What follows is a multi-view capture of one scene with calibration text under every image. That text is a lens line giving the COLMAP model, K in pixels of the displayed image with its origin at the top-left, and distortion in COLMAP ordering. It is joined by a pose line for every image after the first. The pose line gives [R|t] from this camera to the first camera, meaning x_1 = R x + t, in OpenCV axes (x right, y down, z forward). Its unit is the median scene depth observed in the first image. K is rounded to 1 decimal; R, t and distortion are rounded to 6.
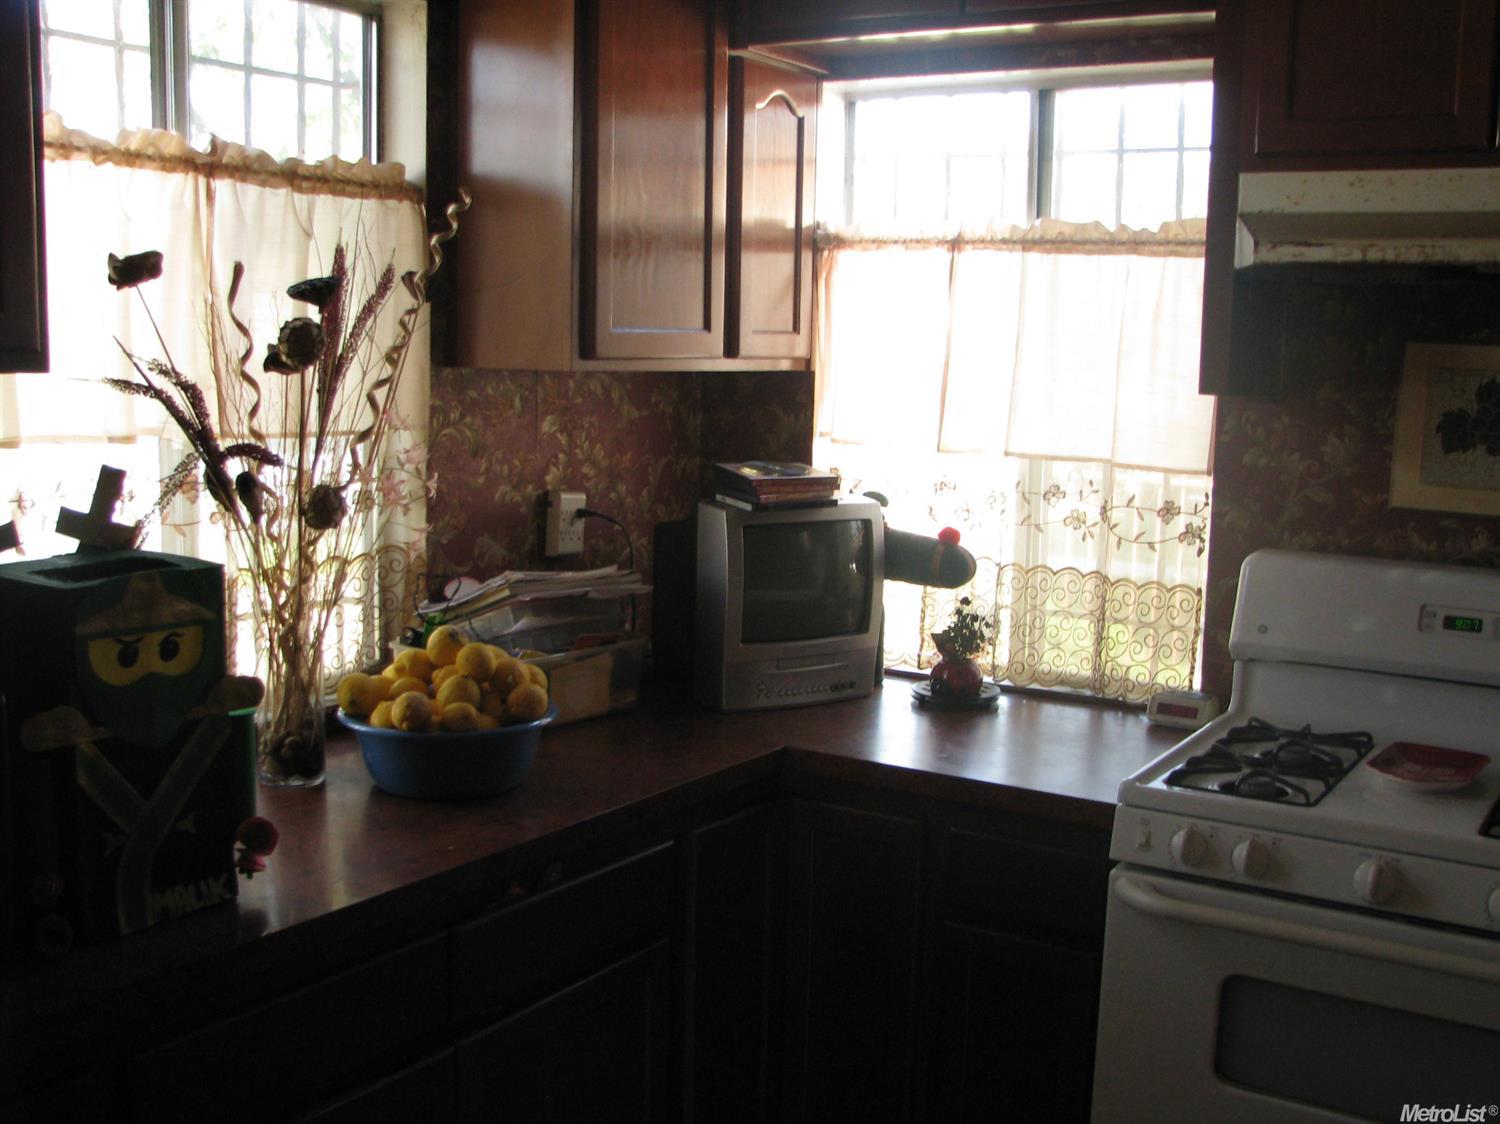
lens RADIAL K [[1577.1, 0, 751.8], [0, 1577.1, 588.9], [0, 0, 1]] dist [-0.200379, 0.271177]
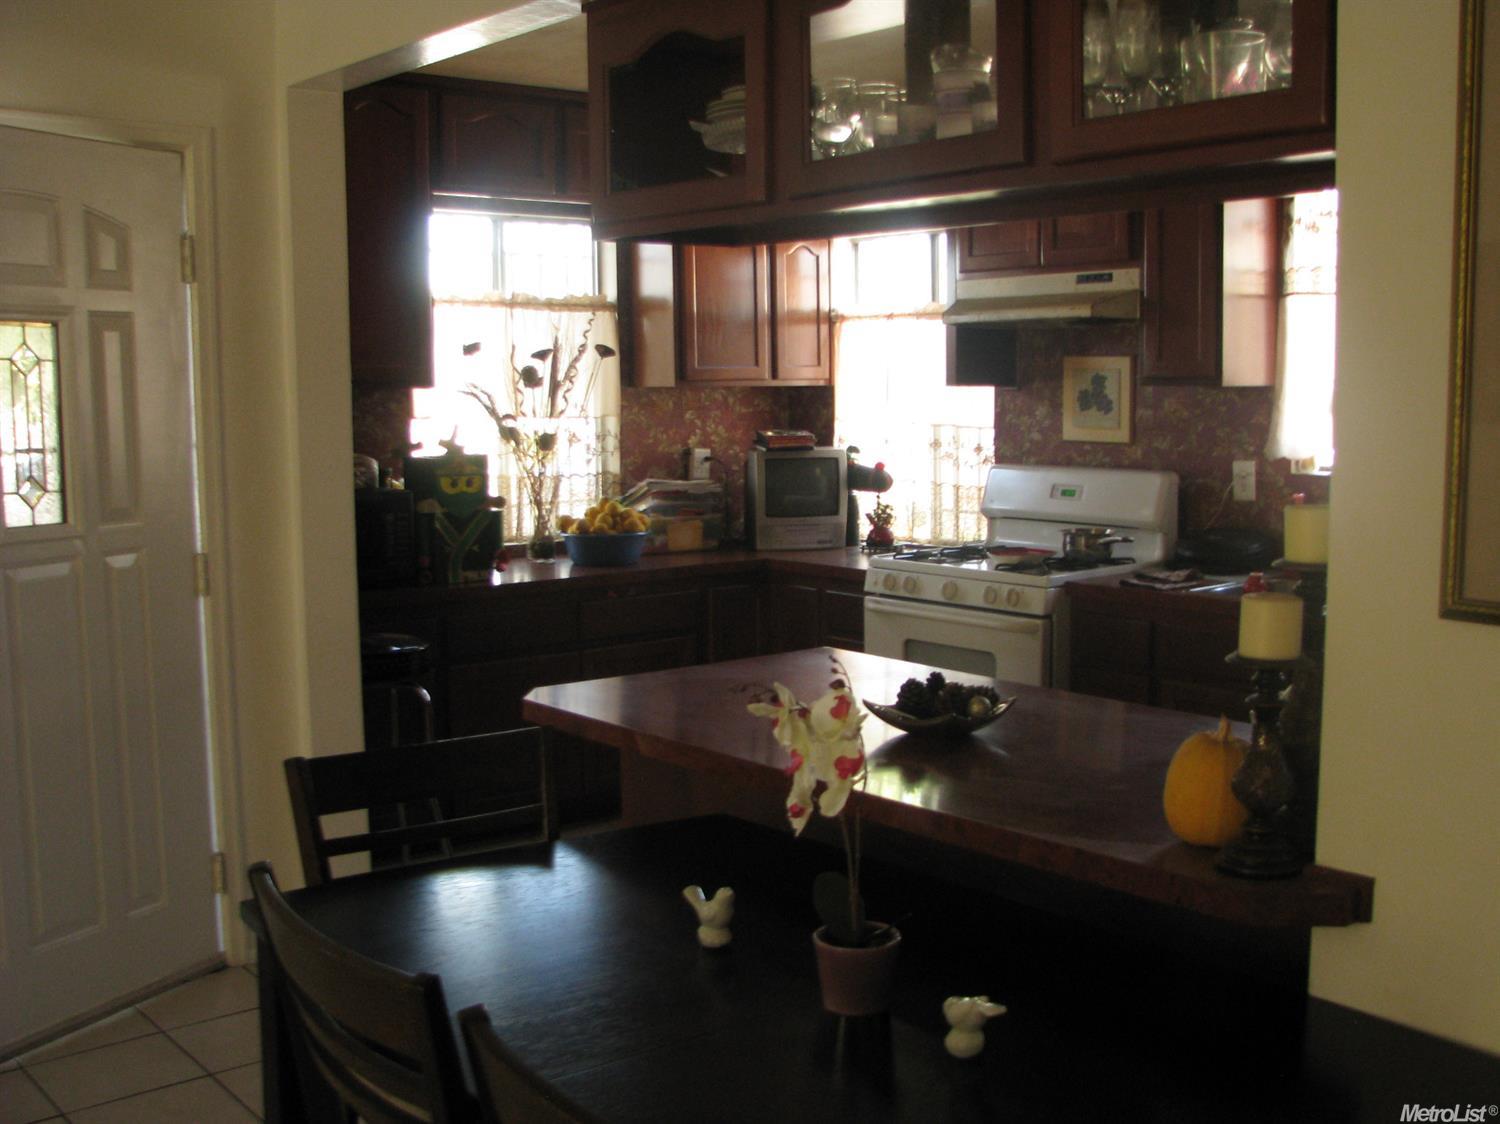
lens RADIAL K [[1577.1, 0, 751.8], [0, 1577.1, 588.9], [0, 0, 1]] dist [-0.200379, 0.271177]
pose [[0.948868, 0.006705, -0.315601, 0.648155], [-0.016593, 0.999452, -0.028655, 0.194473], [0.315236, 0.032427, 0.948459, -0.987348]]
